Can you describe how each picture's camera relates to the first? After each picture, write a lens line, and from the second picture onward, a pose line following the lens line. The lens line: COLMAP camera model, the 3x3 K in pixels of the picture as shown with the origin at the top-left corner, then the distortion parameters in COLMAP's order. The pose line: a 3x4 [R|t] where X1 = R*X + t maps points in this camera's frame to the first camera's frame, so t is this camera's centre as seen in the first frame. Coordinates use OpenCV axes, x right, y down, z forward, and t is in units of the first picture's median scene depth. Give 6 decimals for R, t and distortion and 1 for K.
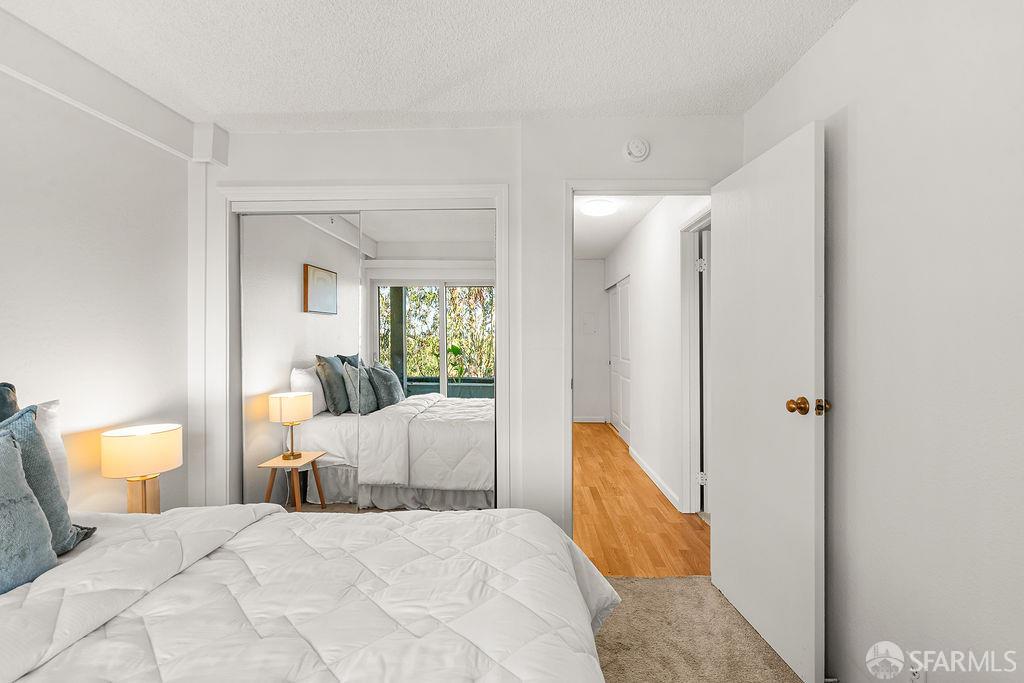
lens RADIAL K [[469.0, 0, 514.9], [0, 469.0, 344.2], [0, 0, 1]] dist [-0.003816, 0.000651]
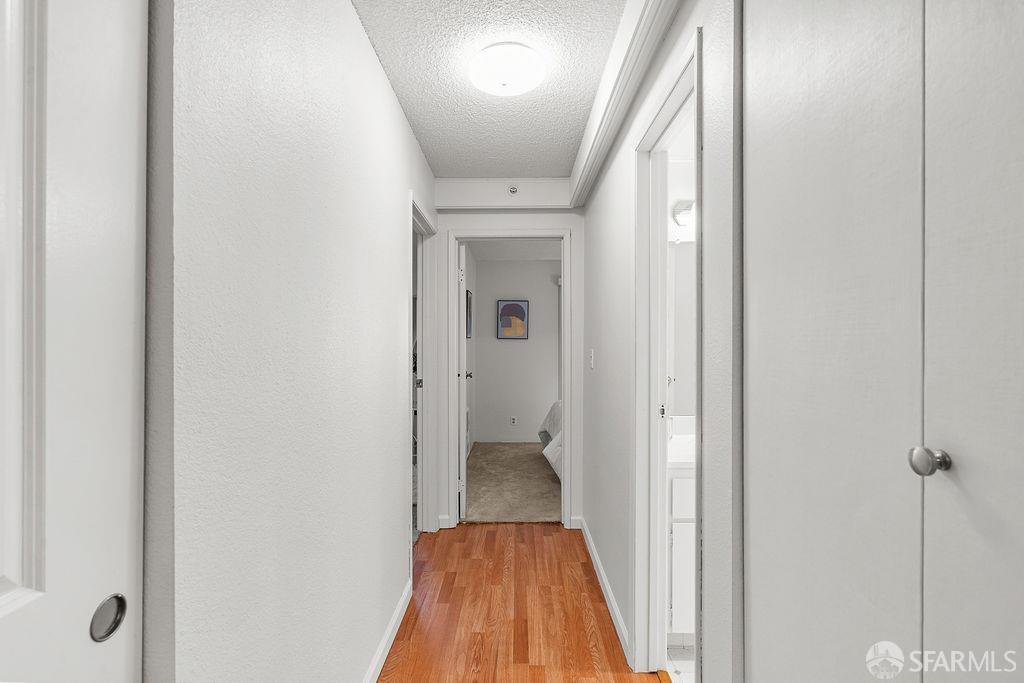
lens RADIAL K [[469.0, 0, 514.9], [0, 469.0, 344.2], [0, 0, 1]] dist [-0.003816, 0.000651]
pose [[-0.999609, -0.000378, -0.027948, 0.229976], [-0.000491, 0.999992, 0.004030, -0.025119], [0.027947, 0.004042, -0.999601, 1.829647]]
